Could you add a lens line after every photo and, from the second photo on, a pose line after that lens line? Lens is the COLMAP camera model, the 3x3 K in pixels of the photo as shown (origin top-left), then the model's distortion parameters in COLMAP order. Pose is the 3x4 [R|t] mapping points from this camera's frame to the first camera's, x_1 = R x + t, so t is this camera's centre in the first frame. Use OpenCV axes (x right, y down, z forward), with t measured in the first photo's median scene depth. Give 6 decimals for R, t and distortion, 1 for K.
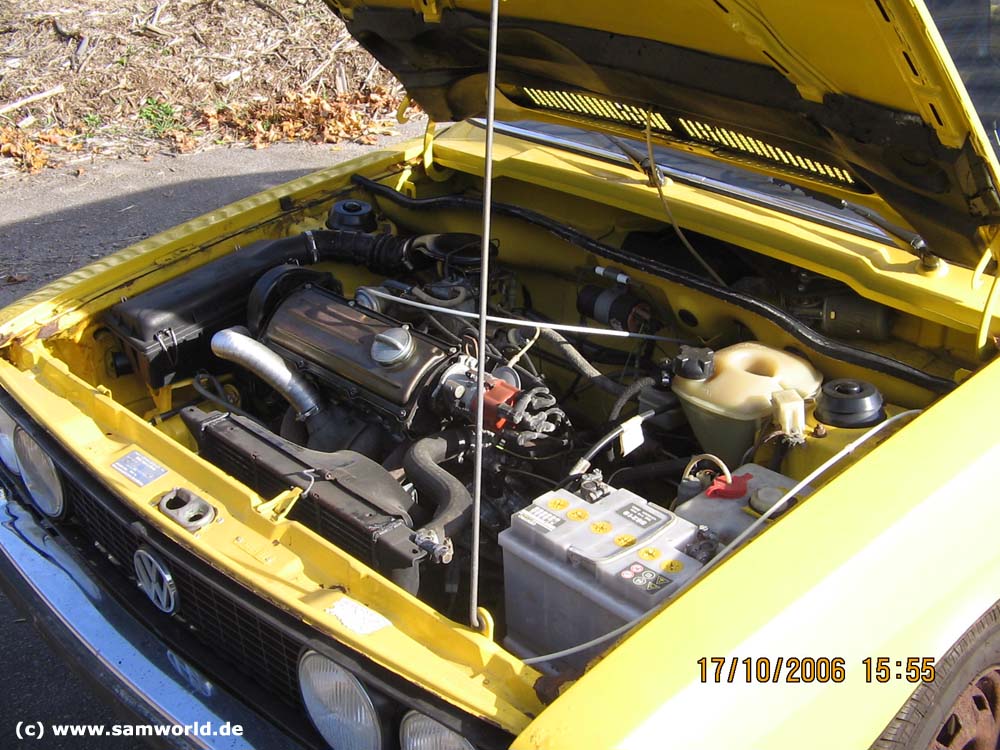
lens RADIAL K [[1334.5, 0, 500.0], [0, 1334.5, 375.0], [0, 0, 1]] dist [-0.198550, 0.282383]
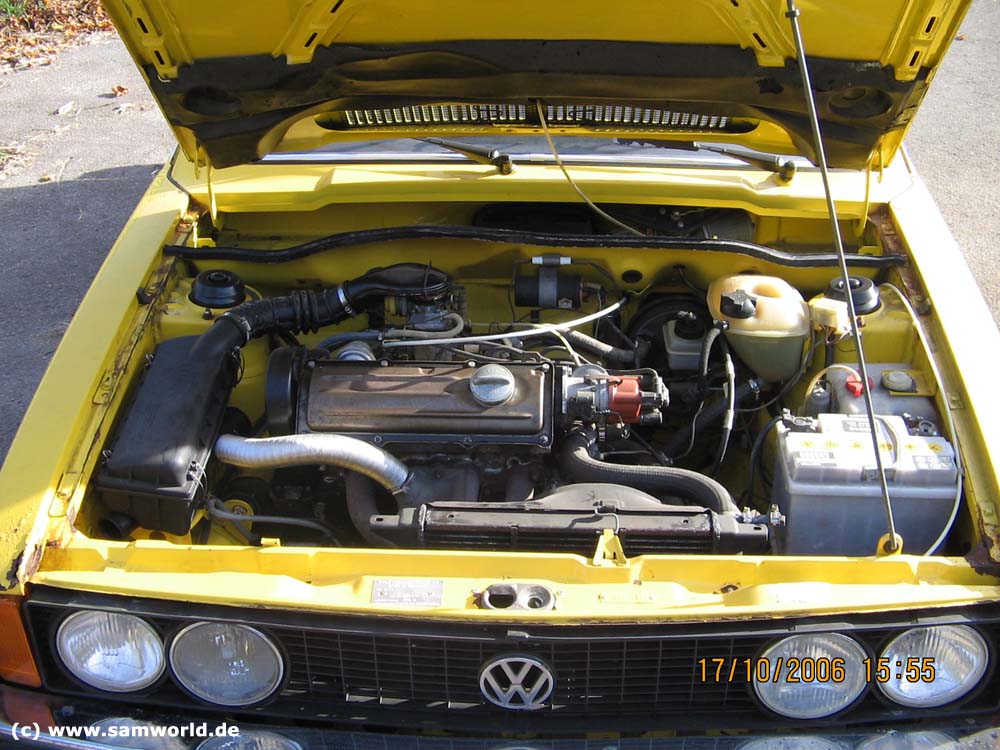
lens RADIAL K [[1334.5, 0, 500.0], [0, 1334.5, 375.0], [0, 0, 1]] dist [-0.198550, 0.282383]
pose [[0.721706, -0.332765, 0.606966, -0.228442], [0.302875, 0.940280, 0.155372, -0.060841], [-0.622421, 0.071702, 0.779392, 0.069477]]
